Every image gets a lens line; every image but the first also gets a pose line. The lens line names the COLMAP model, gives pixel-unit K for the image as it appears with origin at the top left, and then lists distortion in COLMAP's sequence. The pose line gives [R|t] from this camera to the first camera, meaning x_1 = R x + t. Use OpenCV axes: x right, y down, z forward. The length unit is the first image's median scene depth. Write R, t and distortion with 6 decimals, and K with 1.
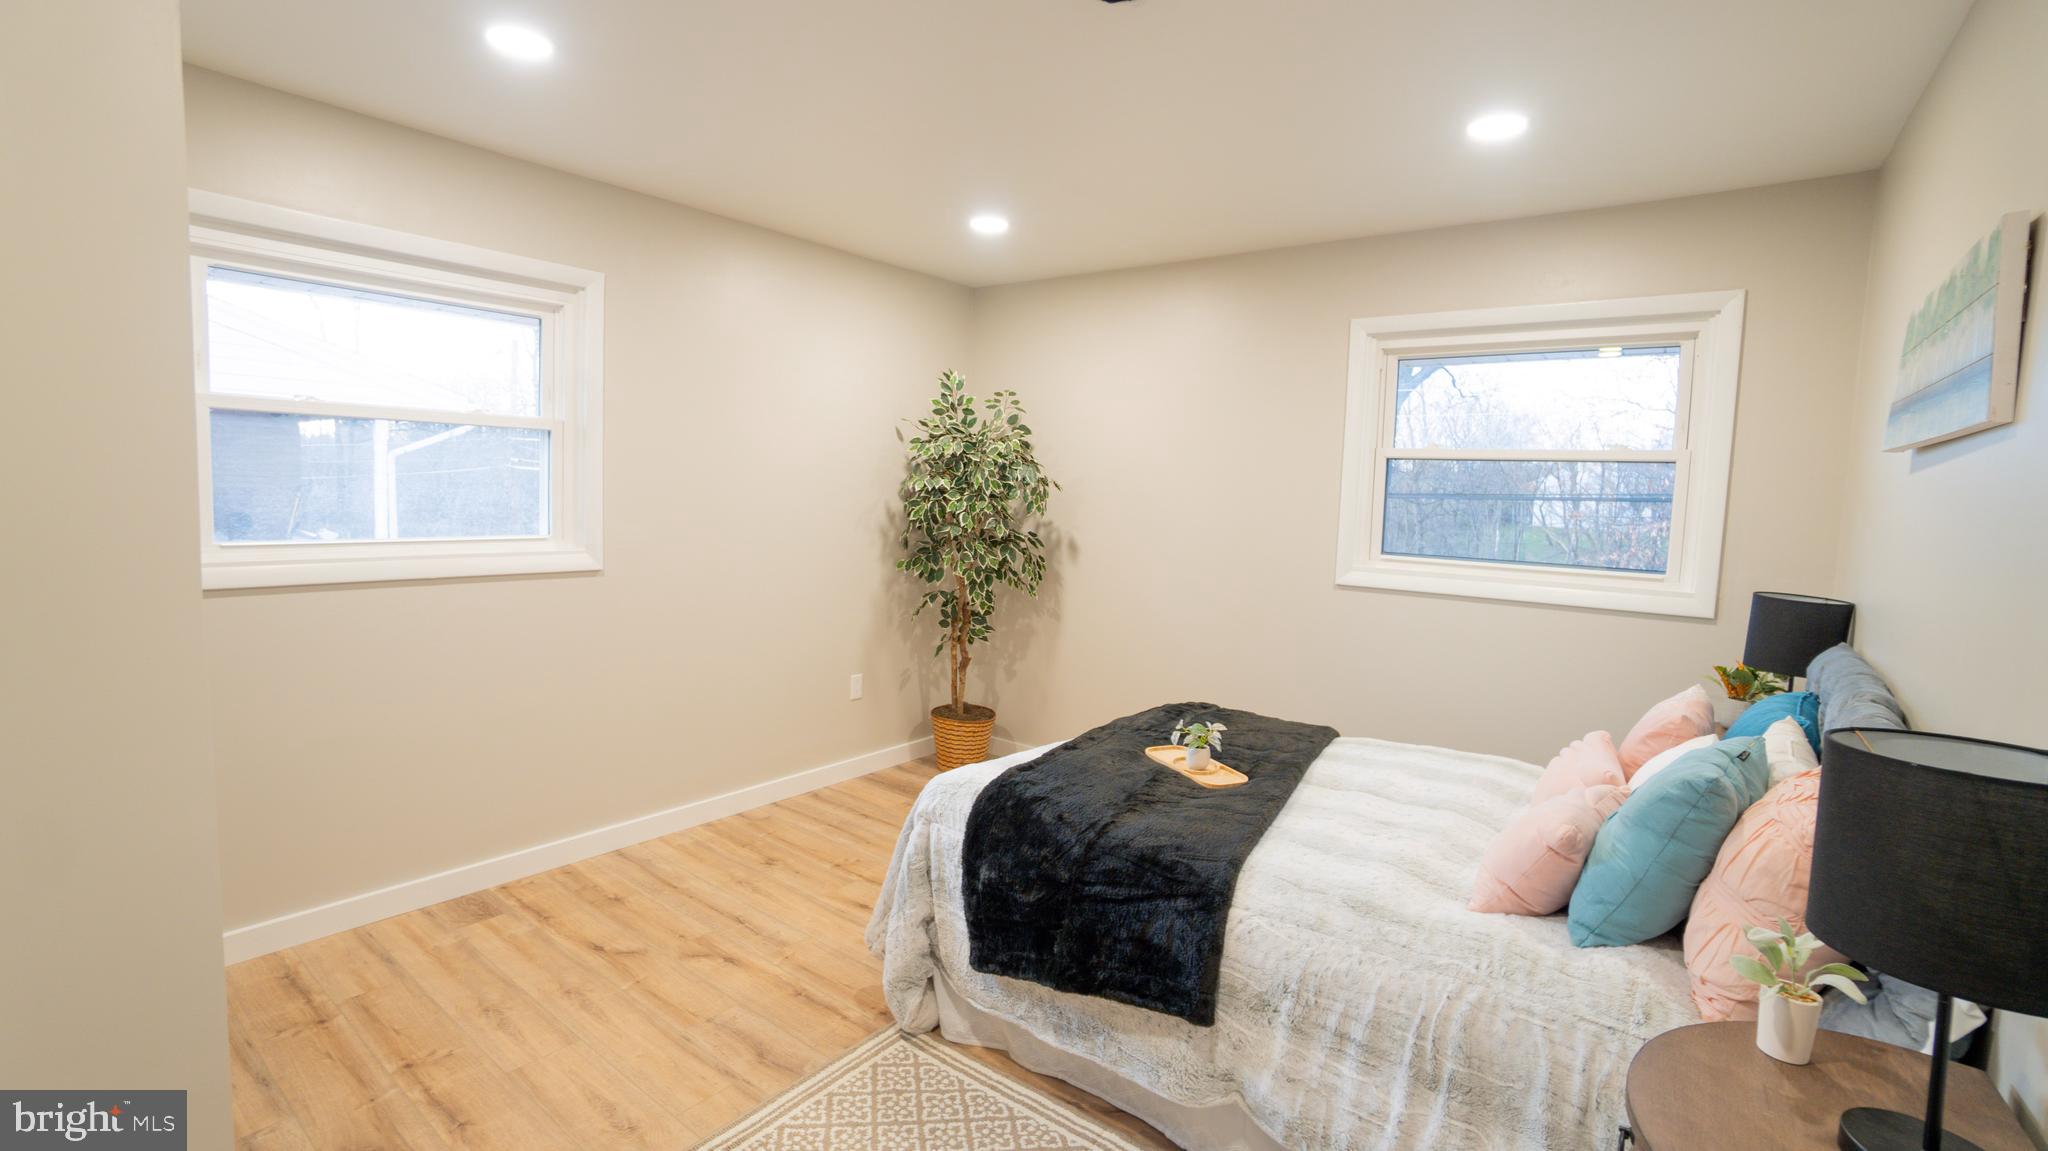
lens RADIAL K [[915.1, 0, 1005.7], [0, 915.1, 568.5], [0, 0, 1]] dist [-0.030160, 0.000302]
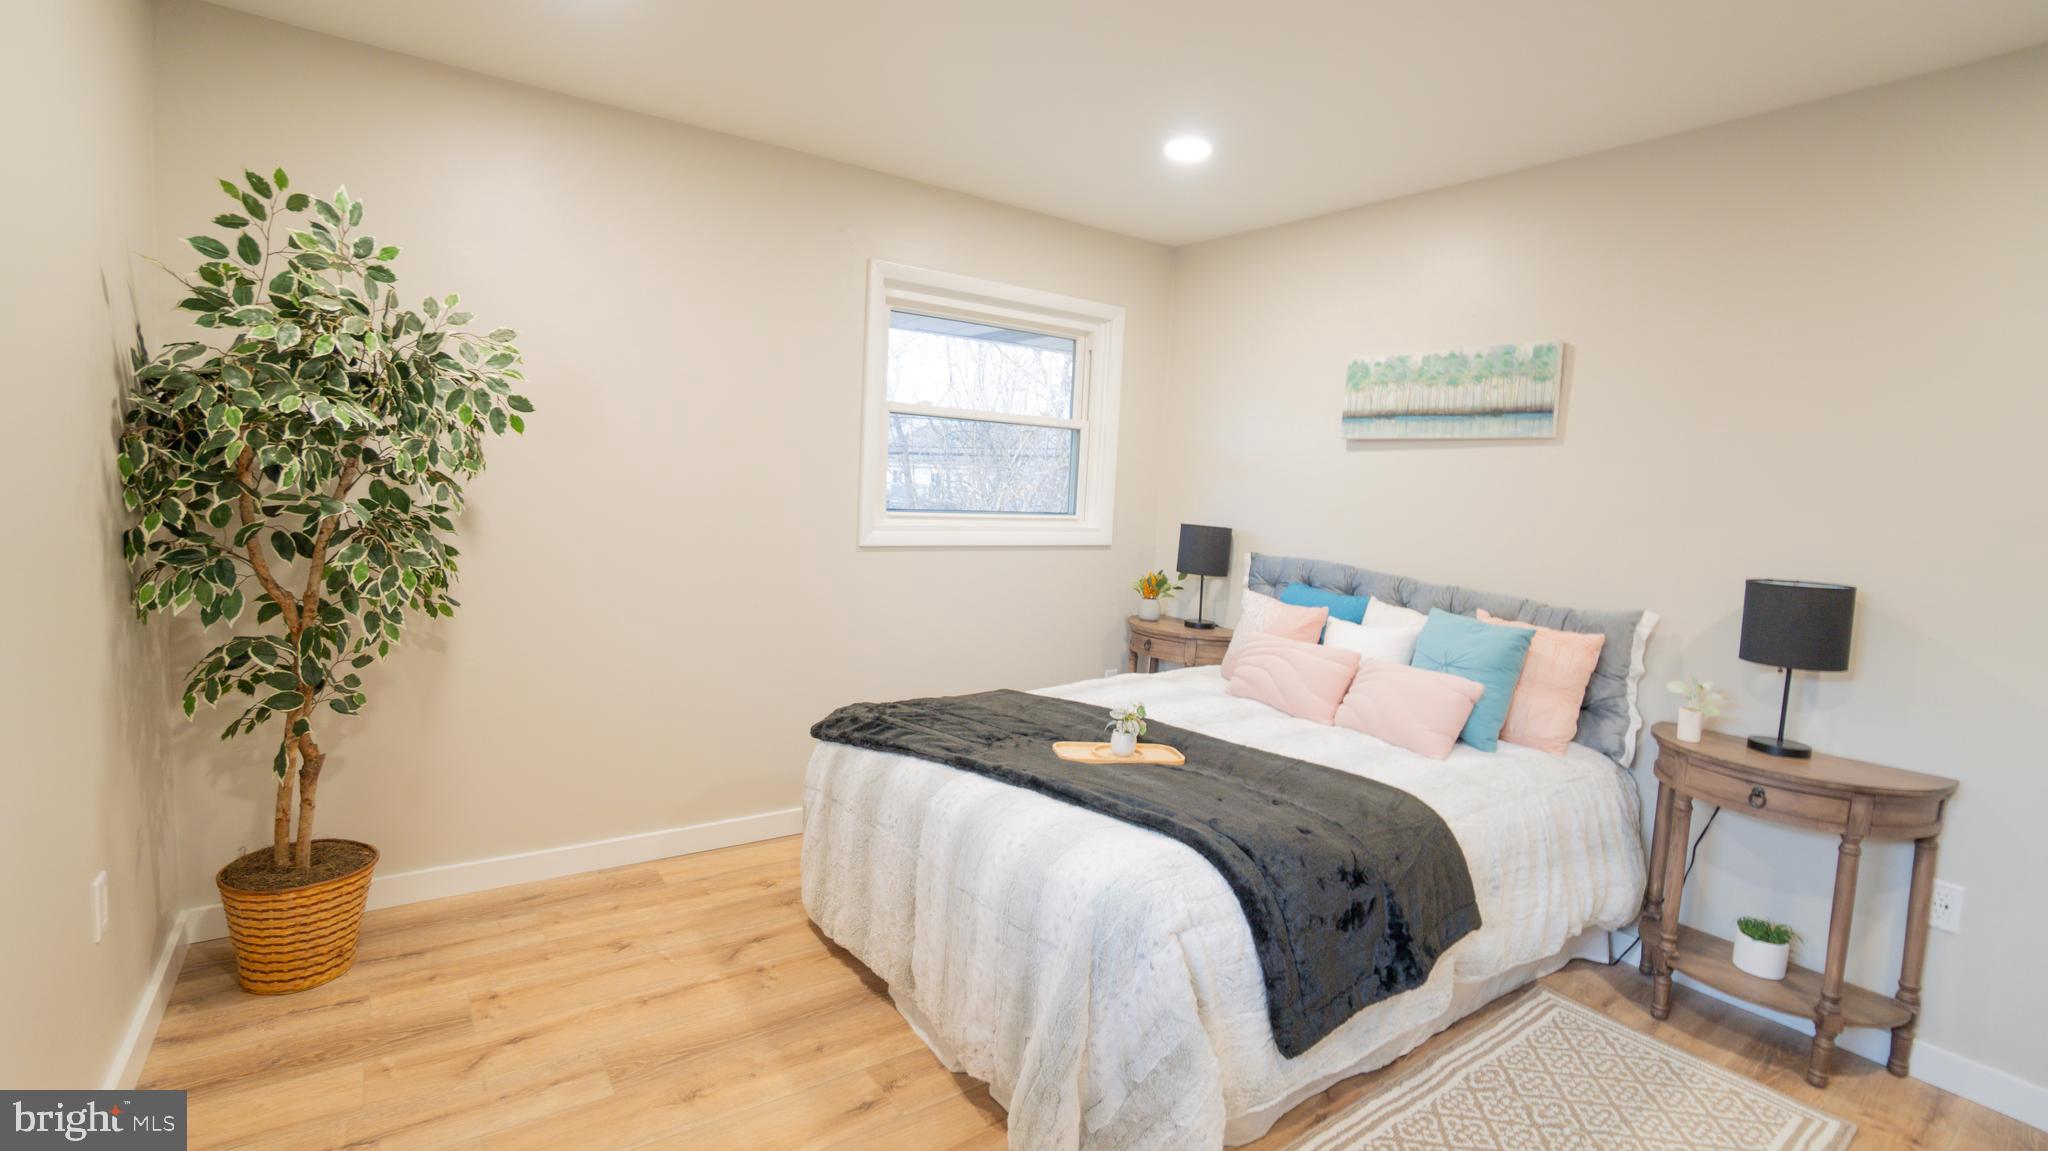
lens RADIAL K [[915.1, 0, 1005.7], [0, 915.1, 568.5], [0, 0, 1]] dist [-0.030160, 0.000302]
pose [[0.274952, -0.118945, 0.954072, -0.462432], [0.040646, 0.992869, 0.112068, -0.054776], [-0.960598, 0.007966, 0.277826, 0.563386]]
